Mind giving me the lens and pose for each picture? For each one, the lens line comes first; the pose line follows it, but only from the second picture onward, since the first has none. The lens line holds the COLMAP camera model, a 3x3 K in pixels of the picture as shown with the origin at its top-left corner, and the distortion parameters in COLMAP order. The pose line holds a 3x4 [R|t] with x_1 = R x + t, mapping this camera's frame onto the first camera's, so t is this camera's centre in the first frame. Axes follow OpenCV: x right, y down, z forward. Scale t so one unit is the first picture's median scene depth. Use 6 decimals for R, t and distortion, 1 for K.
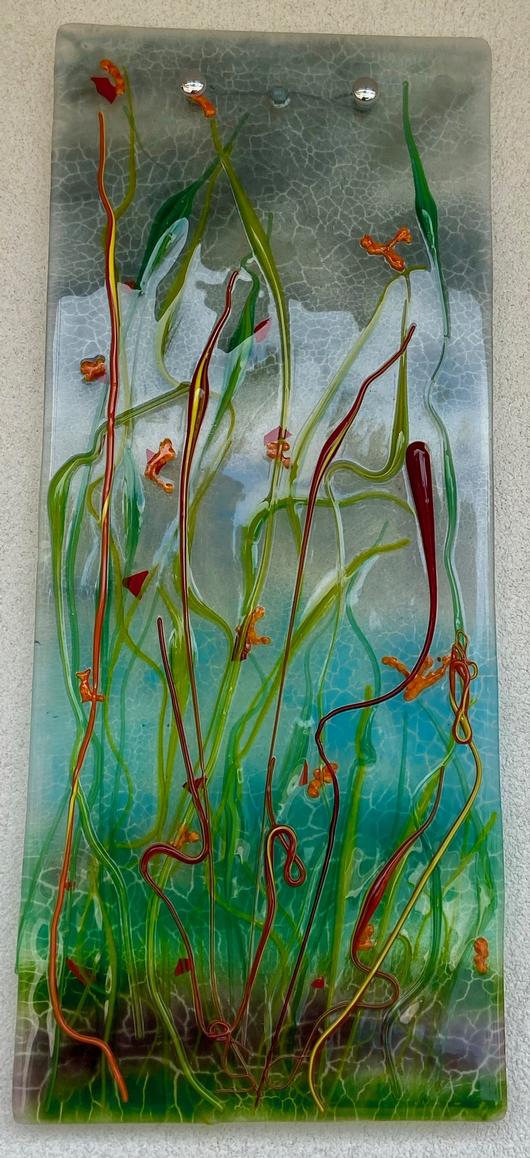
lens RADIAL K [[1280.3, 0, 287.8], [0, 1280.3, 549.9], [0, 0, 1]] dist [0.074126, 0.000000]
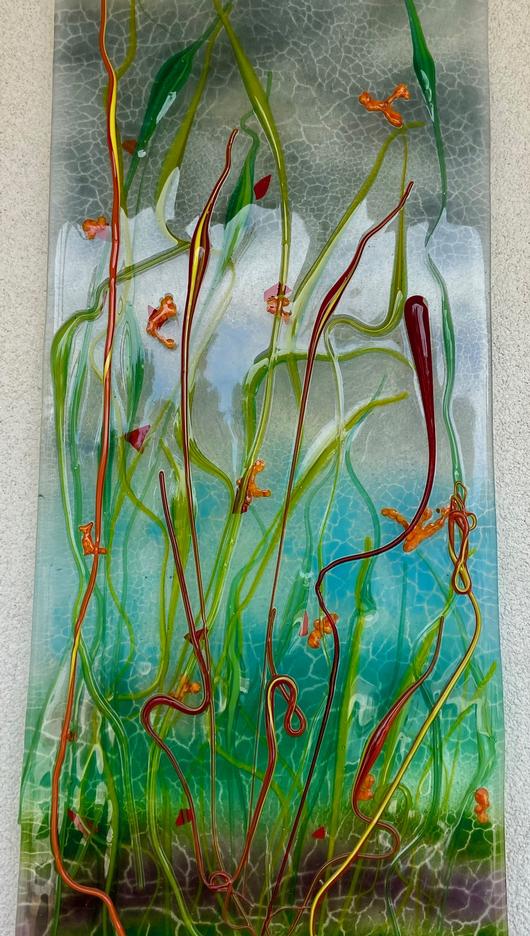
lens RADIAL K [[955.0, 0, 301.4], [0, 955.0, 456.3], [0, 0, 1]] dist [0.067534, 0.000000]
pose [[0.999701, -0.007636, -0.023220, 0.028127], [0.008257, 0.999608, 0.026754, 0.021694], [0.023007, -0.026938, 0.999372, 0.245458]]
